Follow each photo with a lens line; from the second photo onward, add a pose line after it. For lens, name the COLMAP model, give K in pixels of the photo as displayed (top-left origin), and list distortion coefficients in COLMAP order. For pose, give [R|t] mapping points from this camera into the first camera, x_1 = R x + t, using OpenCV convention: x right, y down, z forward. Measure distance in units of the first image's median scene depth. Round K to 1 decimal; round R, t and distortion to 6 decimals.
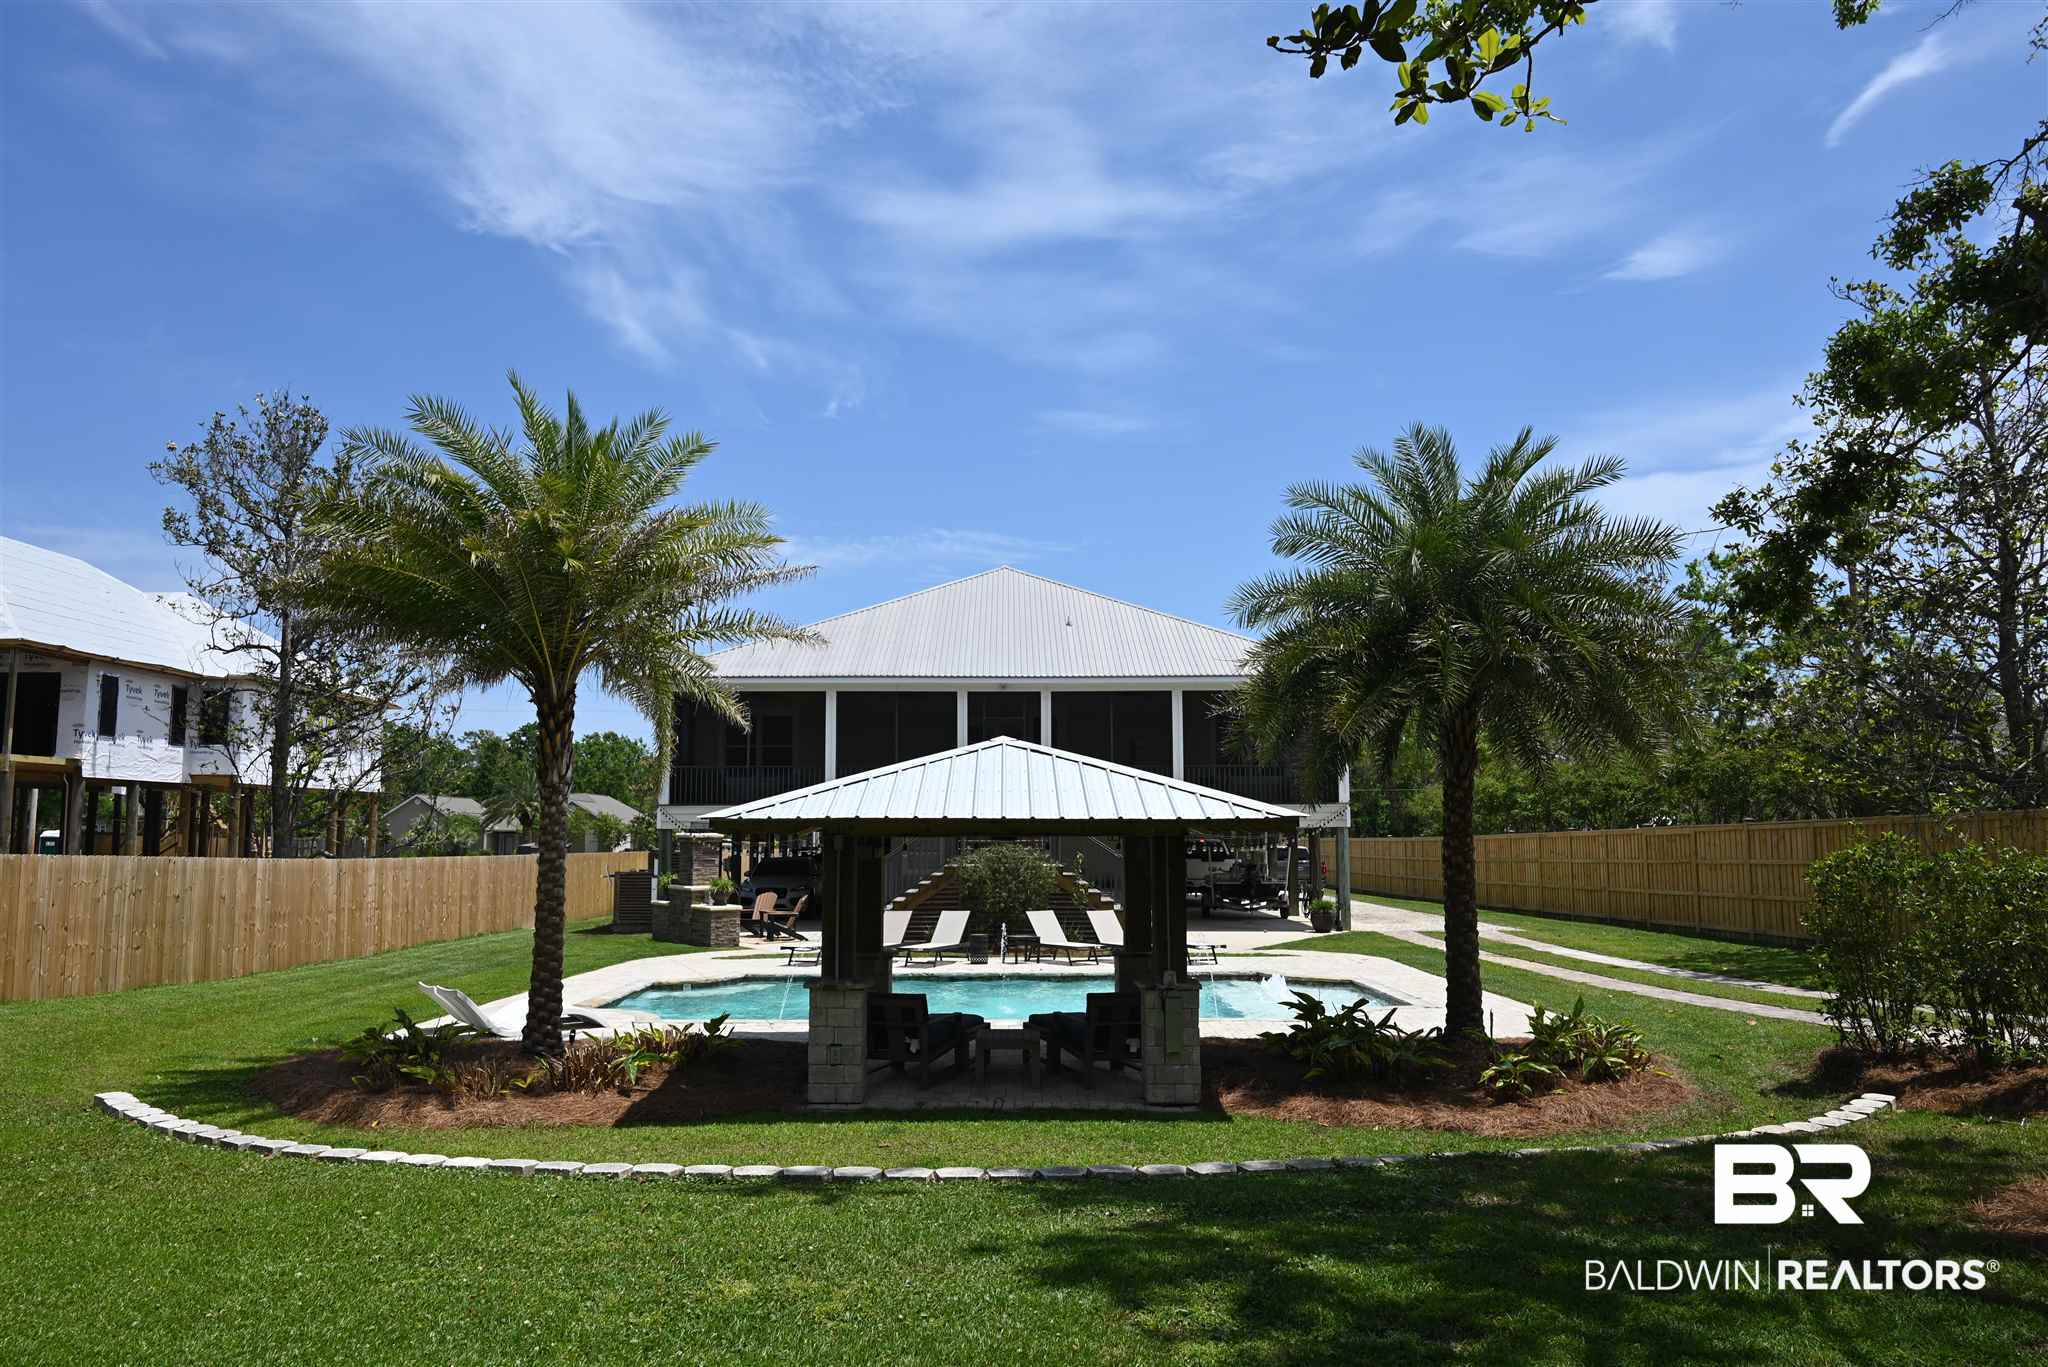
lens RADIAL K [[1416.5, 0, 1017.7], [0, 1416.5, 685.9], [0, 0, 1]] dist [0.003601, 0.001738]
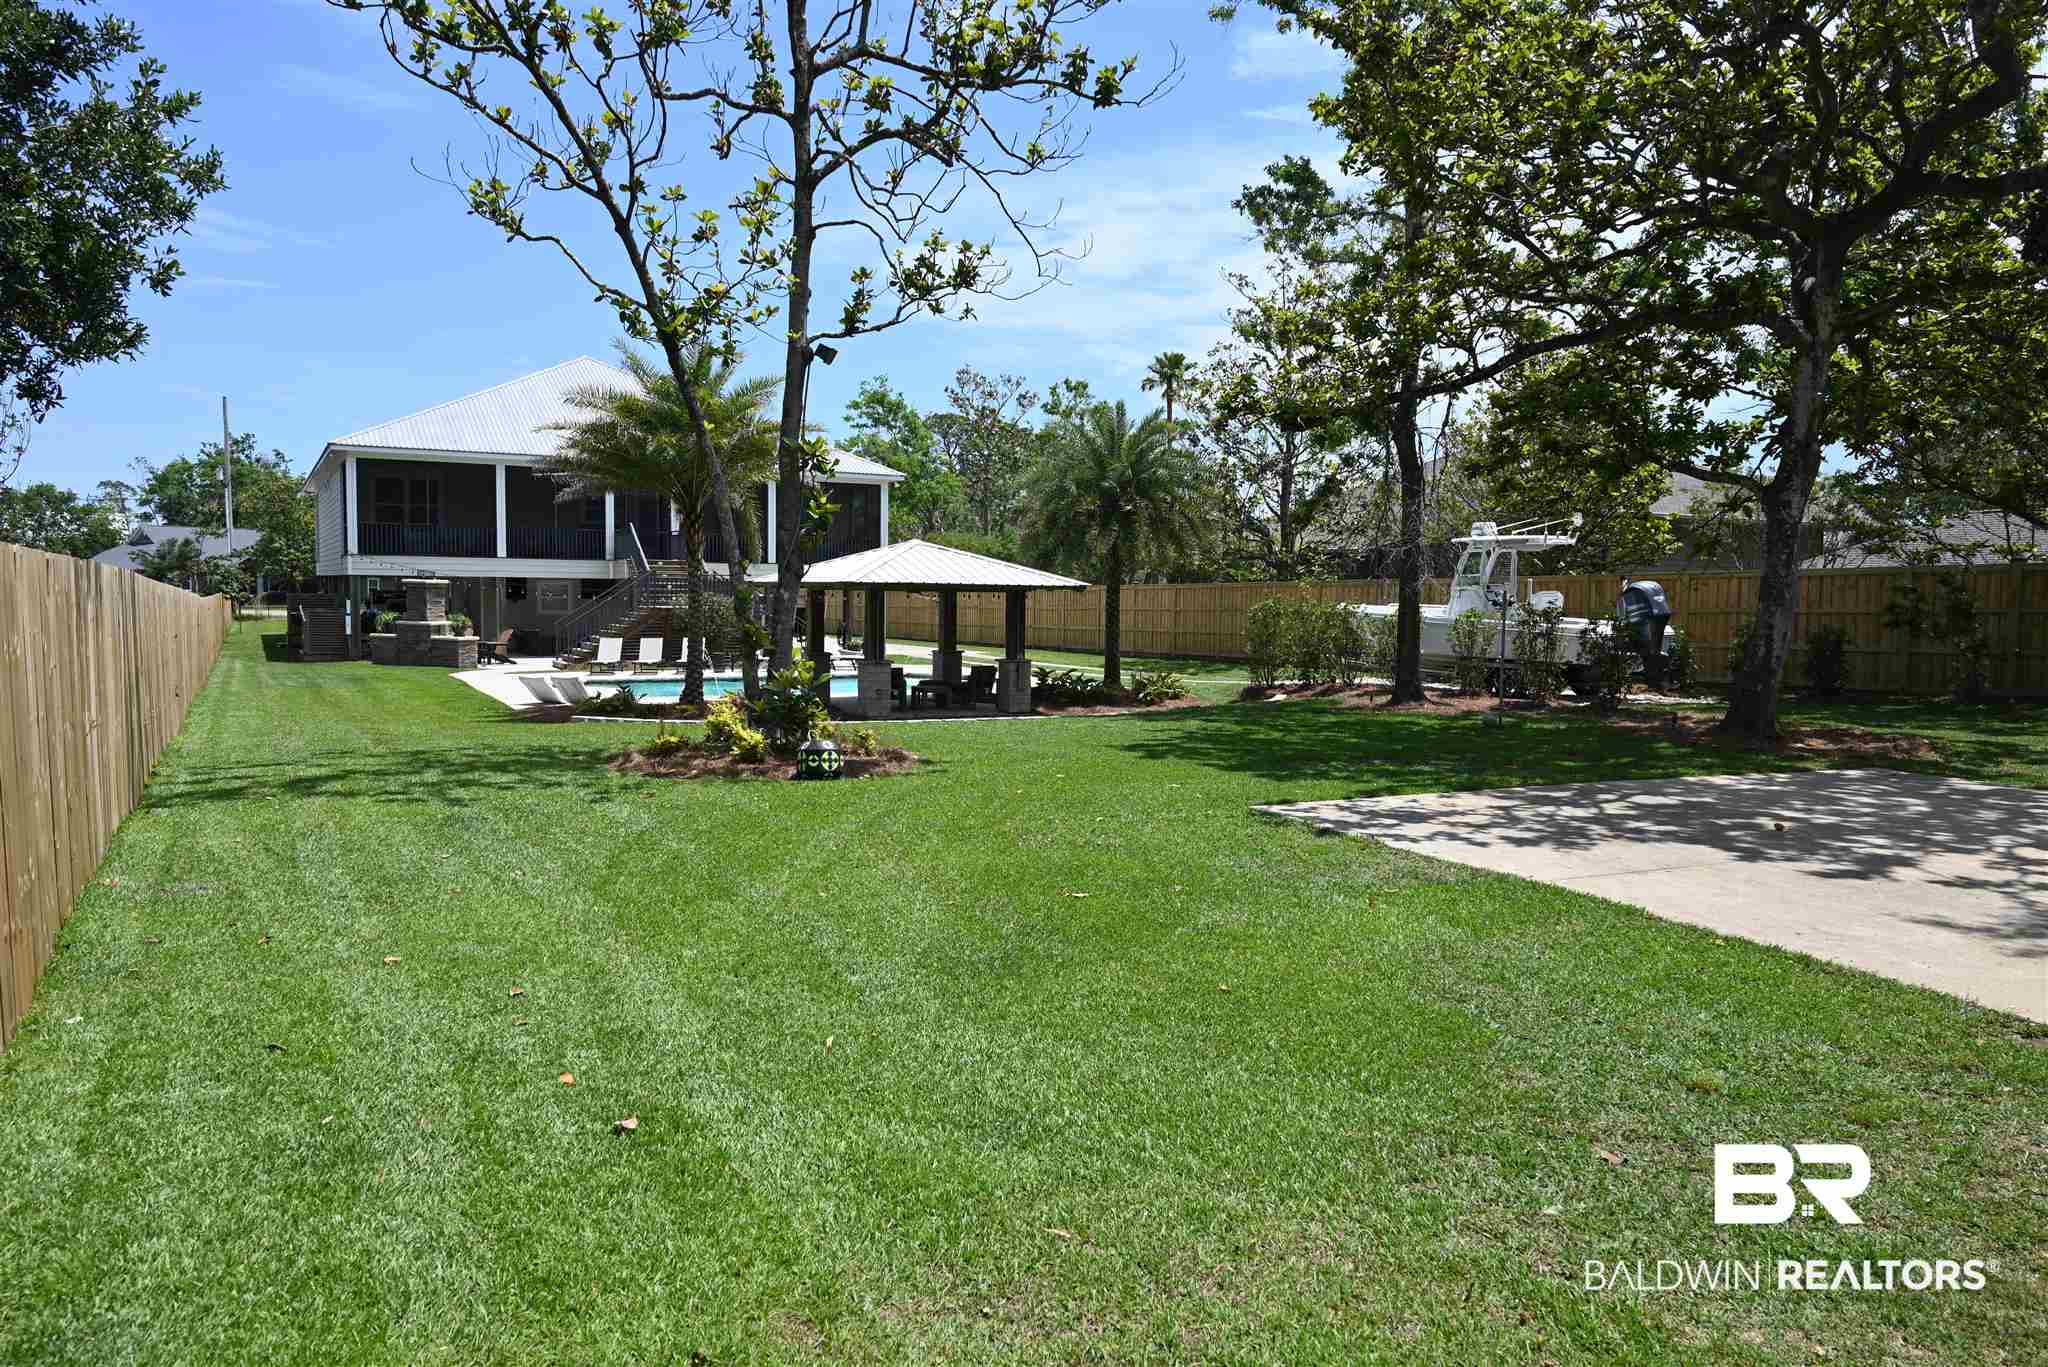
lens RADIAL K [[1416.5, 0, 1027.2], [0, 1416.5, 689.3], [0, 0, 1]] dist [0.003601, 0.001738]
pose [[0.875316, -0.022066, 0.483048, -0.344071], [-0.066150, 0.984103, 0.164822, -0.039439], [-0.479006, -0.176225, 0.859941, -0.330658]]
